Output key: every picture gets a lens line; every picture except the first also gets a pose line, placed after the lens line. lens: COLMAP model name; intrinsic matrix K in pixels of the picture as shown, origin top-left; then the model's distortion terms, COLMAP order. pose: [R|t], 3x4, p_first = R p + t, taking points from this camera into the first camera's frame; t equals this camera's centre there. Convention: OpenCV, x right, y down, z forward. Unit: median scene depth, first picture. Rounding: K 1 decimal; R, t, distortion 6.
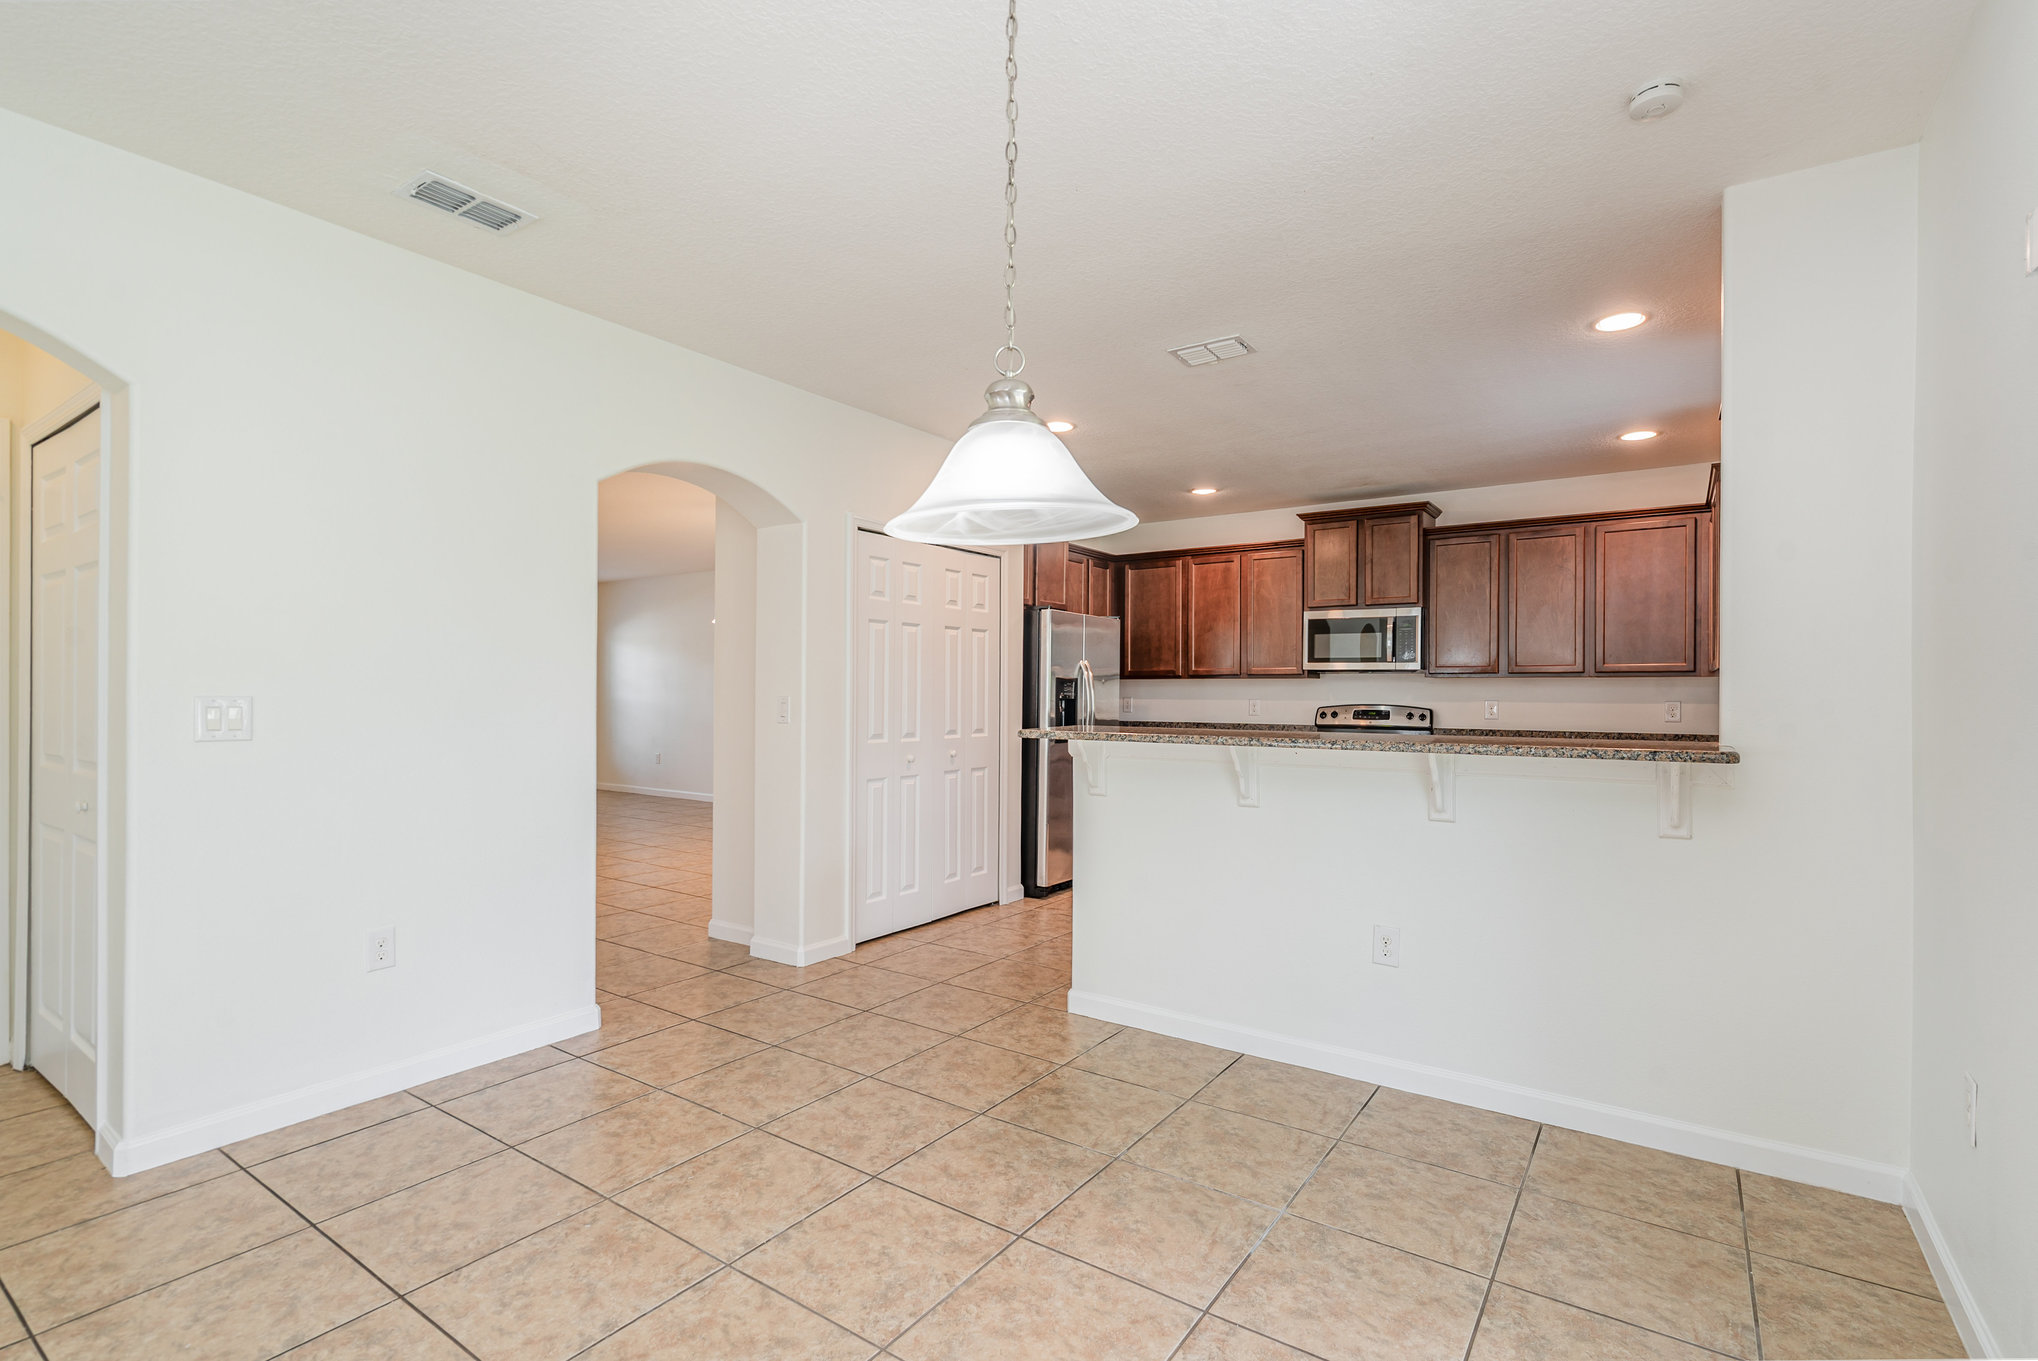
lens RADIAL K [[940.4, 0, 1019.6], [0, 940.4, 689.1], [0, 0, 1]] dist [-0.001111, -0.003140]
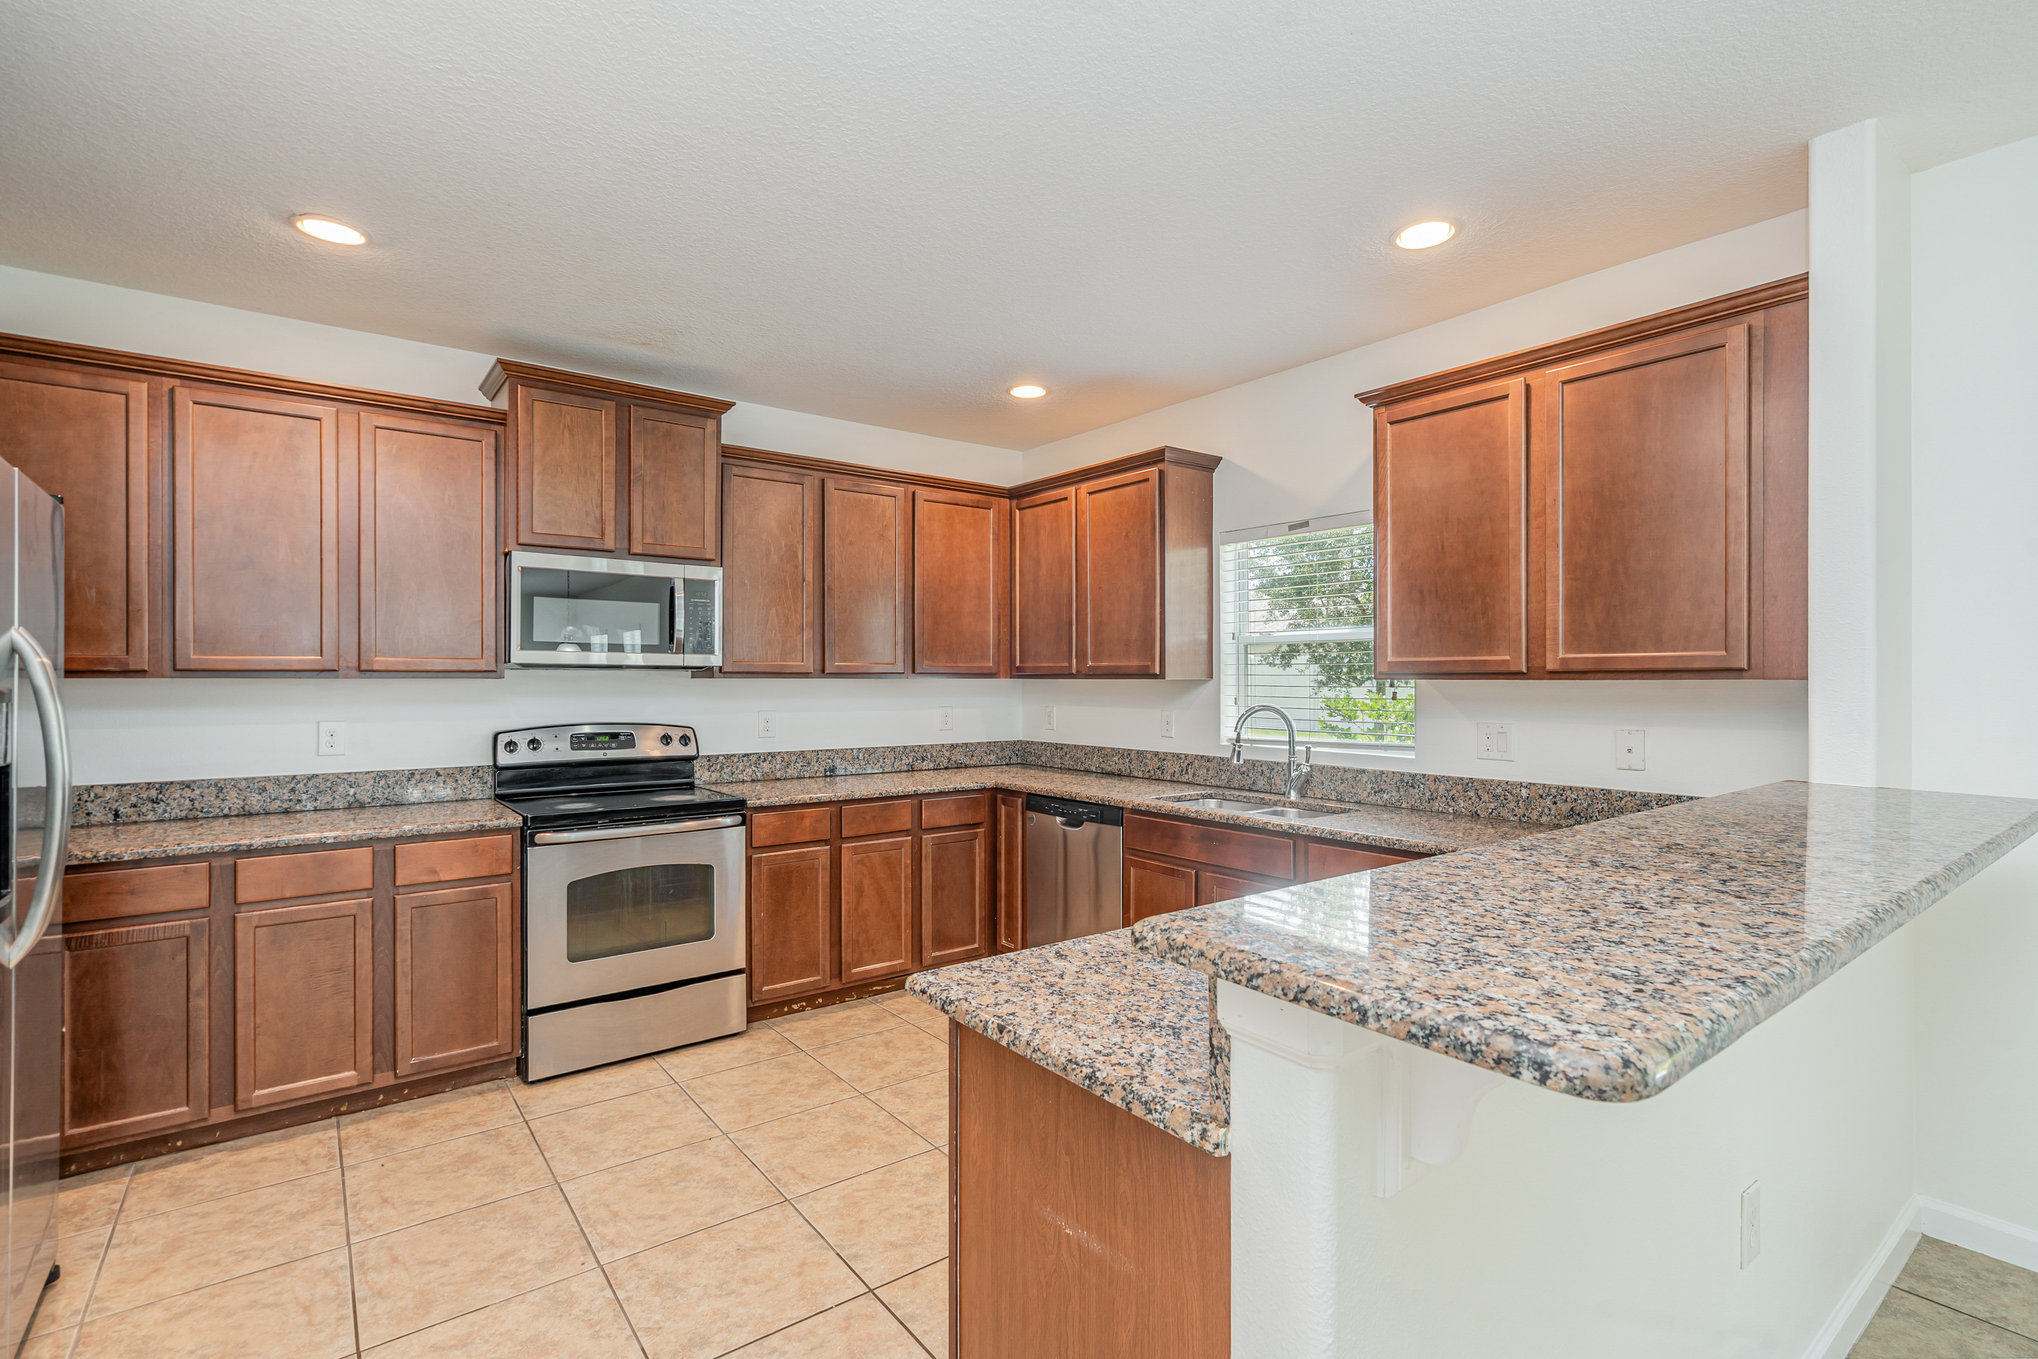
lens RADIAL K [[940.4, 0, 1021.3], [0, 940.4, 677.1], [0, 0, 1]] dist [-0.001111, -0.003140]
pose [[0.281661, 0.004337, 0.959504, -0.116236], [0.011459, 0.999903, -0.007883, -0.005181], [-0.959446, 0.013215, 0.281584, 0.590472]]
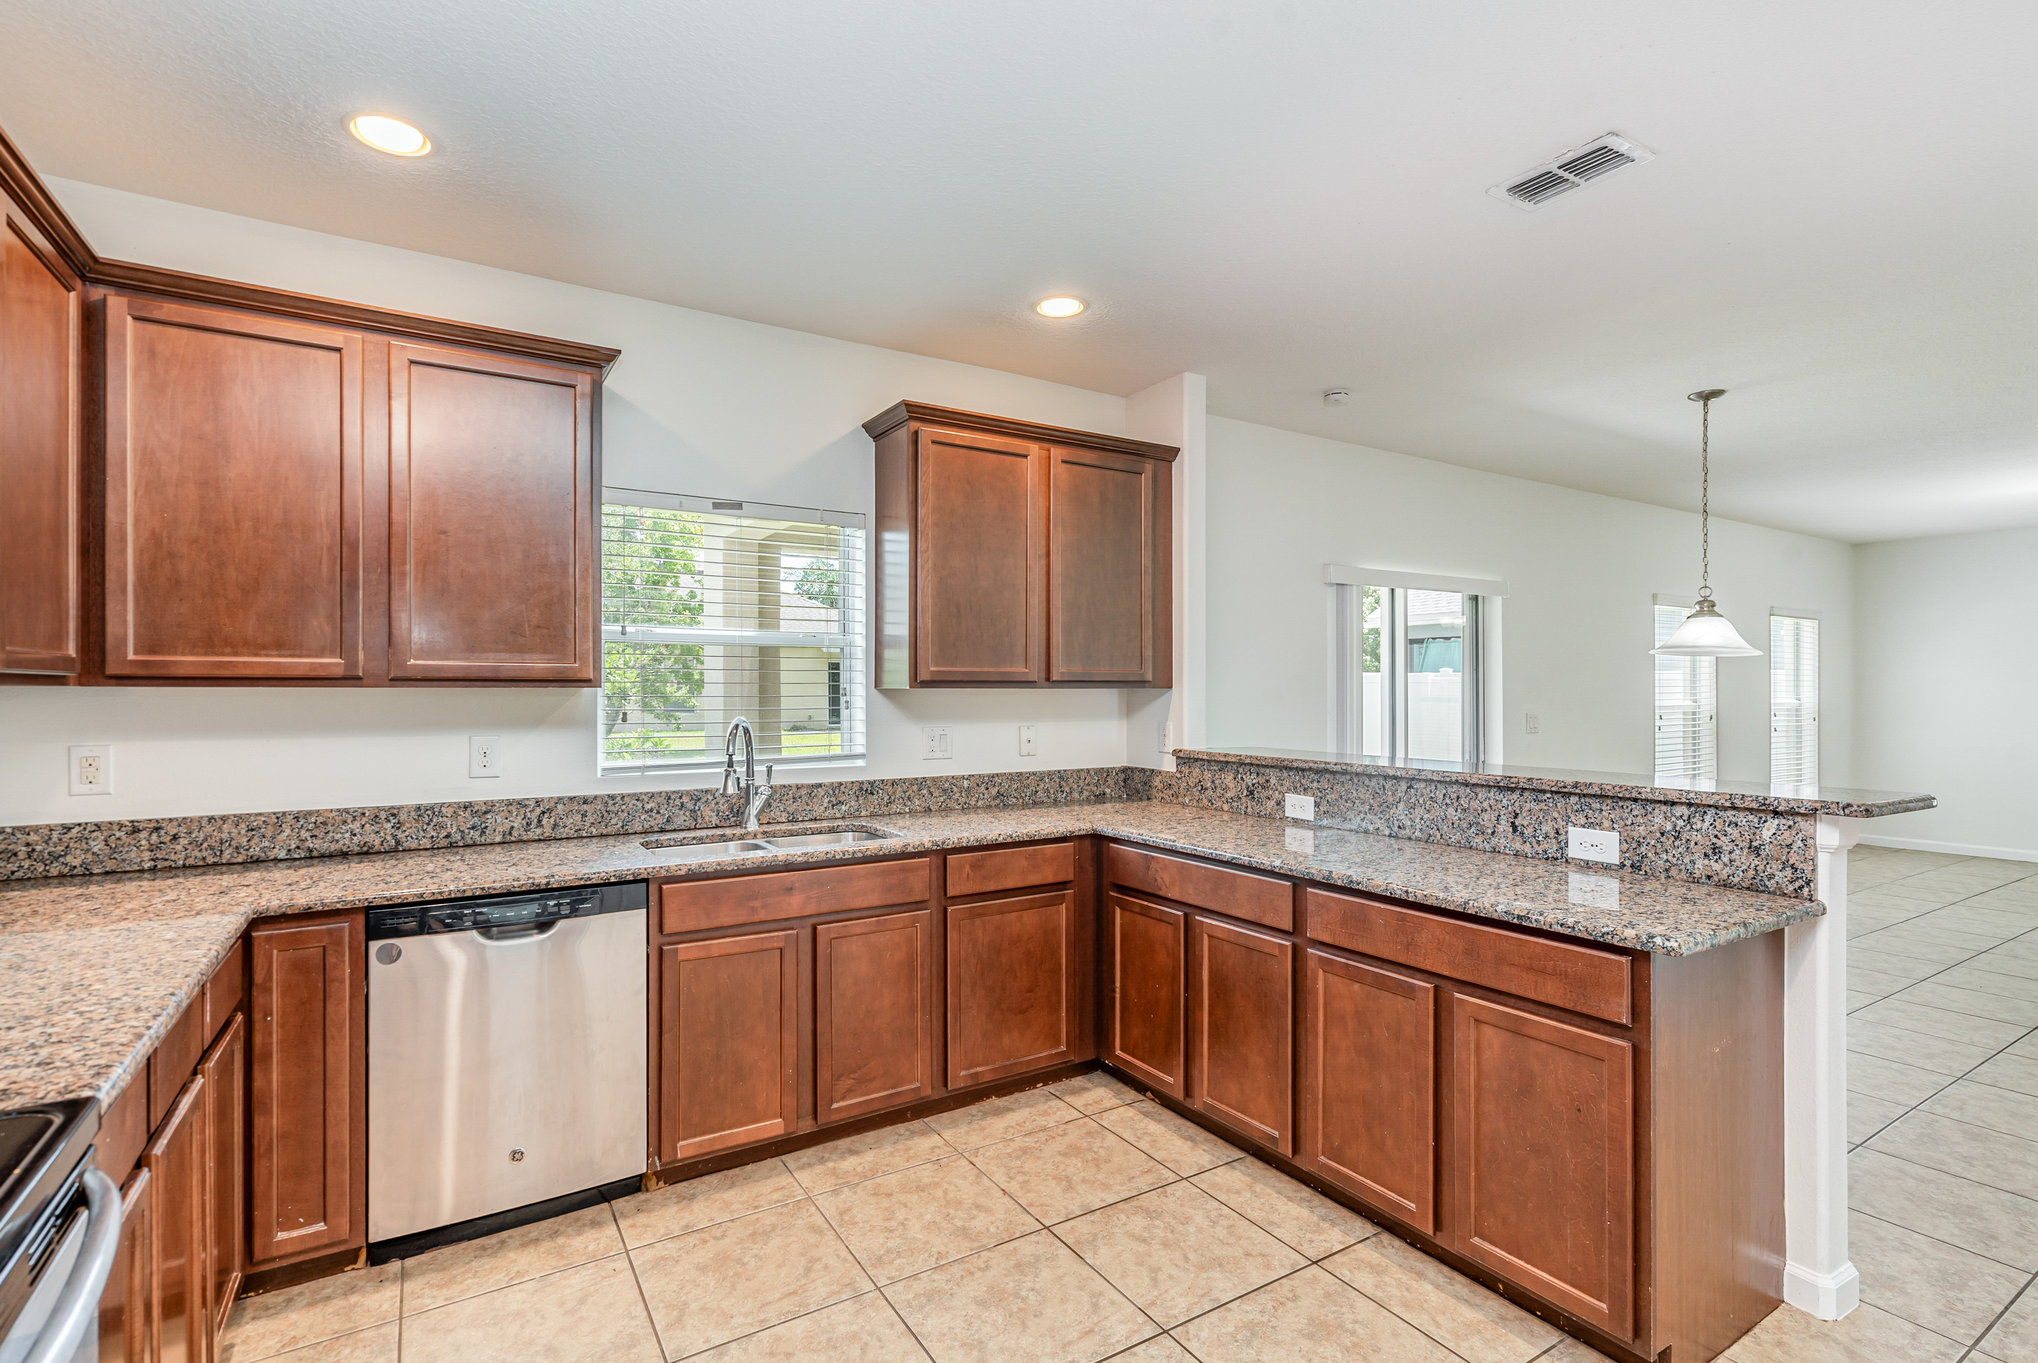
lens RADIAL K [[940.4, 0, 996.6], [0, 940.4, 679.6], [0, 0, 1]] dist [-0.001111, -0.003140]
pose [[-0.920793, 0.004695, 0.390025, 0.175616], [0.006151, 0.999978, 0.002483, -0.011185], [-0.390004, 0.004685, -0.920801, 0.993986]]
